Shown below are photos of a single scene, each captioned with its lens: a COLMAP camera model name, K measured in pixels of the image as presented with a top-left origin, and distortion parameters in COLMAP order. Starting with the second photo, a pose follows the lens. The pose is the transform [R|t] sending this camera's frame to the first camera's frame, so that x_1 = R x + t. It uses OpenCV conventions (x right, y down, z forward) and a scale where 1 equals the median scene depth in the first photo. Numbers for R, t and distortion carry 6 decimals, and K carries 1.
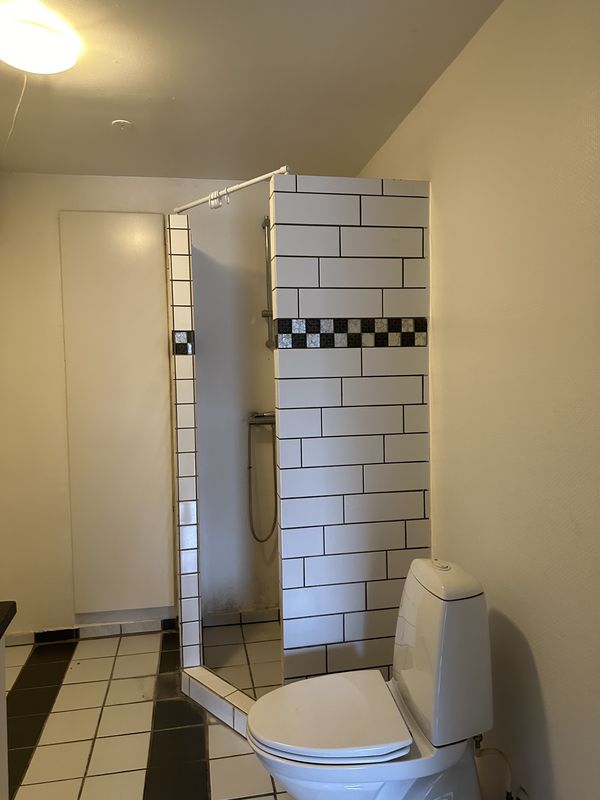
lens RADIAL K [[592.9, 0, 300.1], [0, 592.9, 403.2], [0, 0, 1]] dist [0.044411, -0.003508]
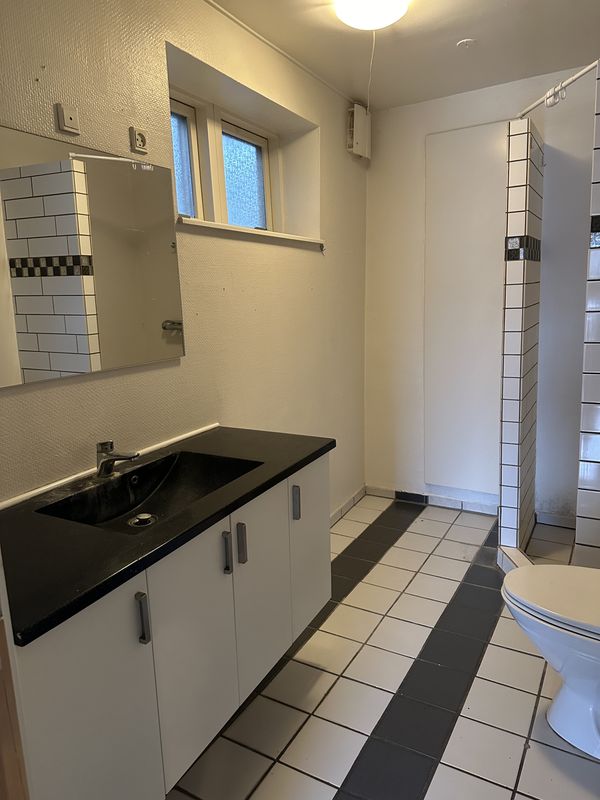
lens RADIAL K [[592.9, 0, 300.1], [0, 592.9, 403.2], [0, 0, 1]] dist [0.044411, -0.003508]
pose [[0.766253, 0.114309, -0.632290, 0.192635], [-0.024295, 0.988499, 0.149264, 0.018557], [0.642080, -0.099012, 0.760217, -0.069932]]
